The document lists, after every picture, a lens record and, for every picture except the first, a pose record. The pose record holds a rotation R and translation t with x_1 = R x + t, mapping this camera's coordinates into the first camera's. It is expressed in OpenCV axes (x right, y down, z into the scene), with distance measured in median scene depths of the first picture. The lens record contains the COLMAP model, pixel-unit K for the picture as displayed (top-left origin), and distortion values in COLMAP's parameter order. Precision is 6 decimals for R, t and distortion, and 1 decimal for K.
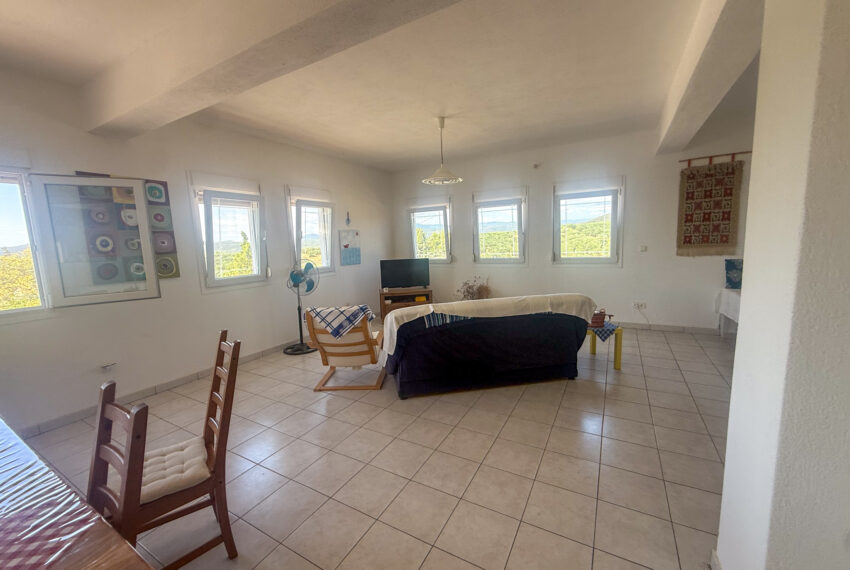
lens RADIAL K [[338.2, 0, 423.2], [0, 338.2, 285.4], [0, 0, 1]] dist [0.000028, -0.000012]
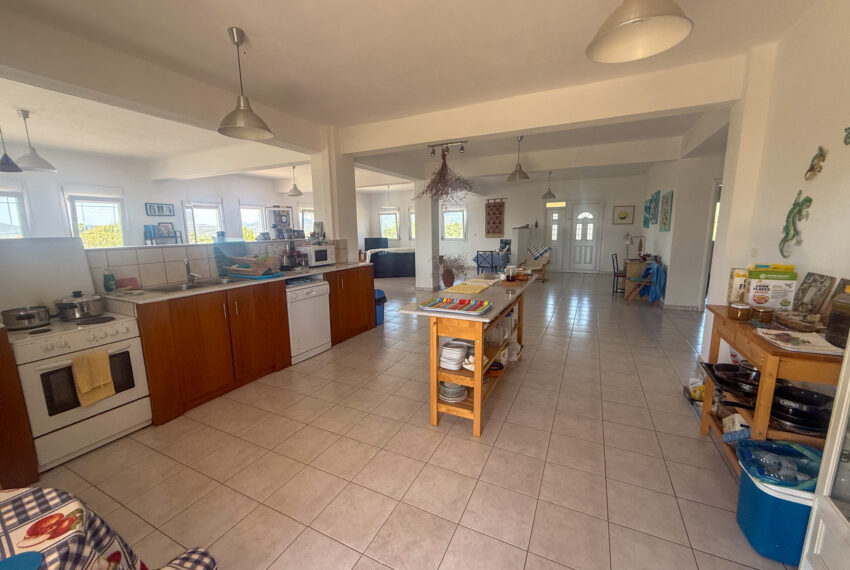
lens RADIAL K [[338.2, 0, 423.2], [0, 338.2, 285.4], [0, 0, 1]] dist [0.000028, -0.000012]
pose [[0.998166, 0.014808, 0.058694, 0.166444], [-0.016705, 0.999350, 0.031953, 0.204123], [-0.058182, -0.032874, 0.997765, -1.570182]]
